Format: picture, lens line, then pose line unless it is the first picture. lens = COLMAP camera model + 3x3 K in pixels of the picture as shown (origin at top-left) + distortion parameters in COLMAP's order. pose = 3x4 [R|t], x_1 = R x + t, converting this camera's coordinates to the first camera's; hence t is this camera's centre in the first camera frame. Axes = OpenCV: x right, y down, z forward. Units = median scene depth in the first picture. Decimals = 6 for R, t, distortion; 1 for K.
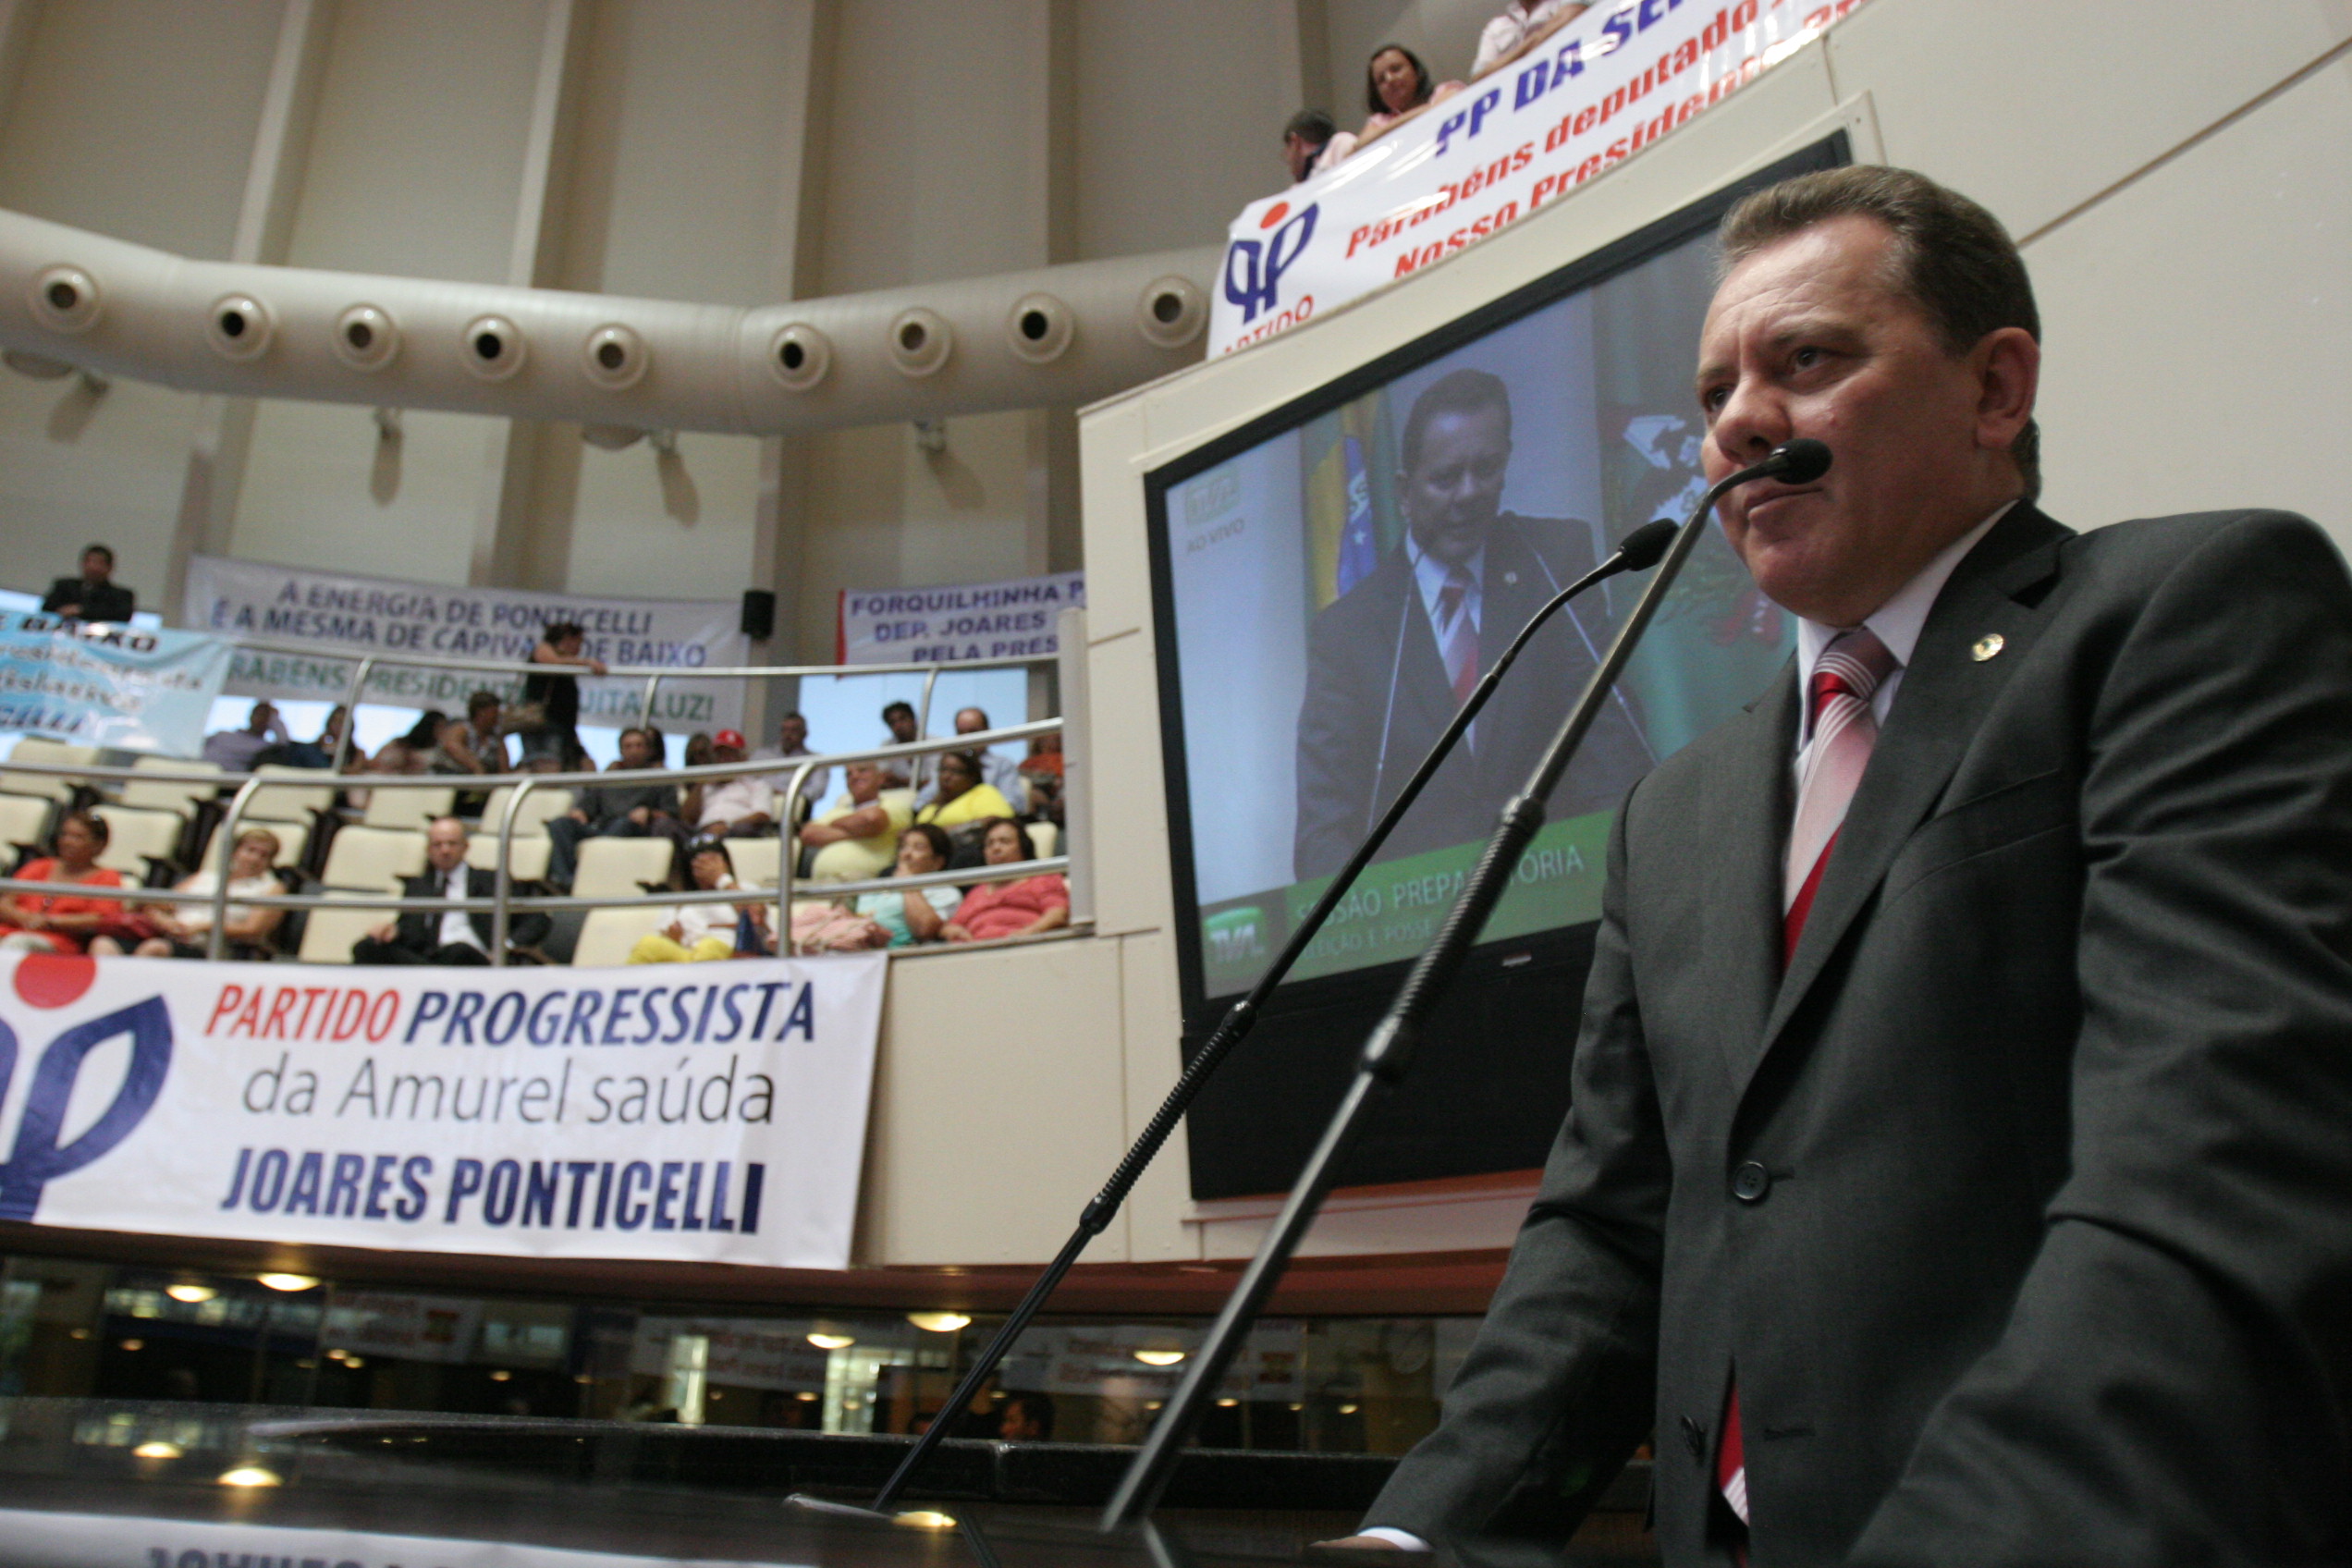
lens RADIAL K [[1804.2, 0, 1176.1], [0, 1804.2, 785.3], [0, 0, 1]] dist [0.002877, -0.004347]
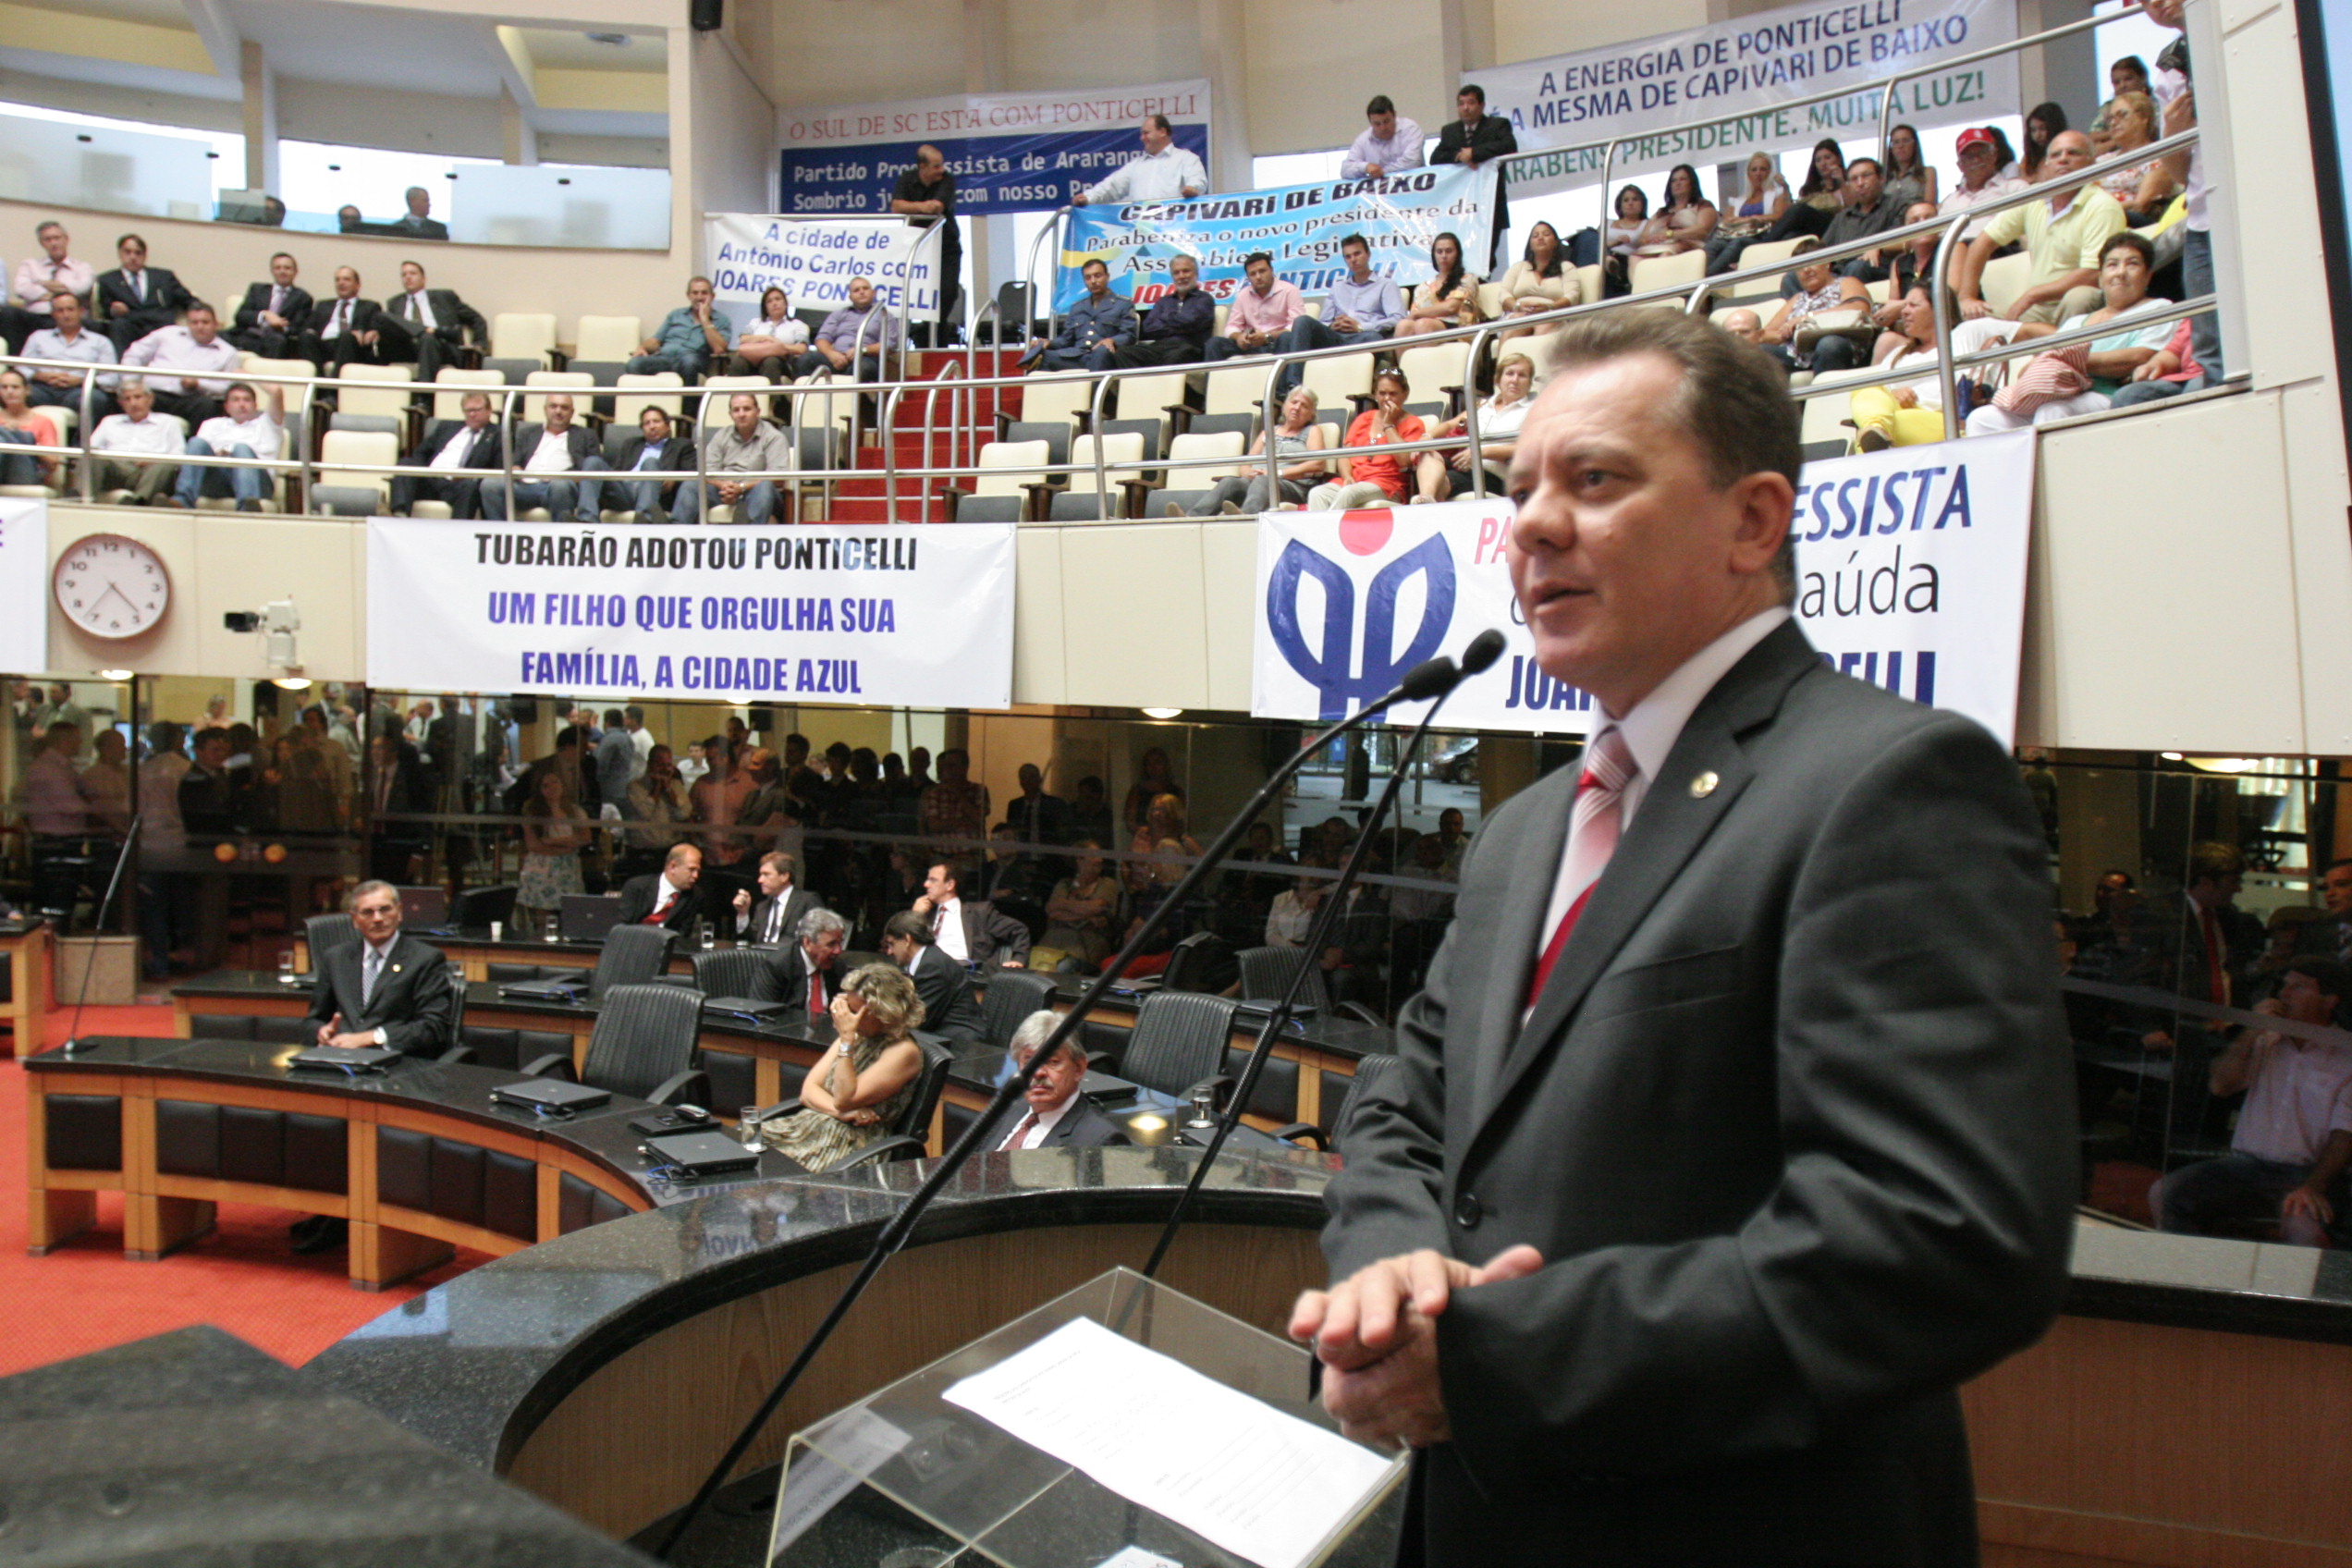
lens RADIAL K [[1804.2, 0, 1176.1], [0, 1804.2, 785.3], [0, 0, 1]] dist [0.002877, -0.004347]
pose [[0.726712, -0.017398, -0.686722, 0.155180], [0.248346, 0.938718, 0.239026, -0.067495], [0.640480, -0.344248, 0.686498, 0.000364]]
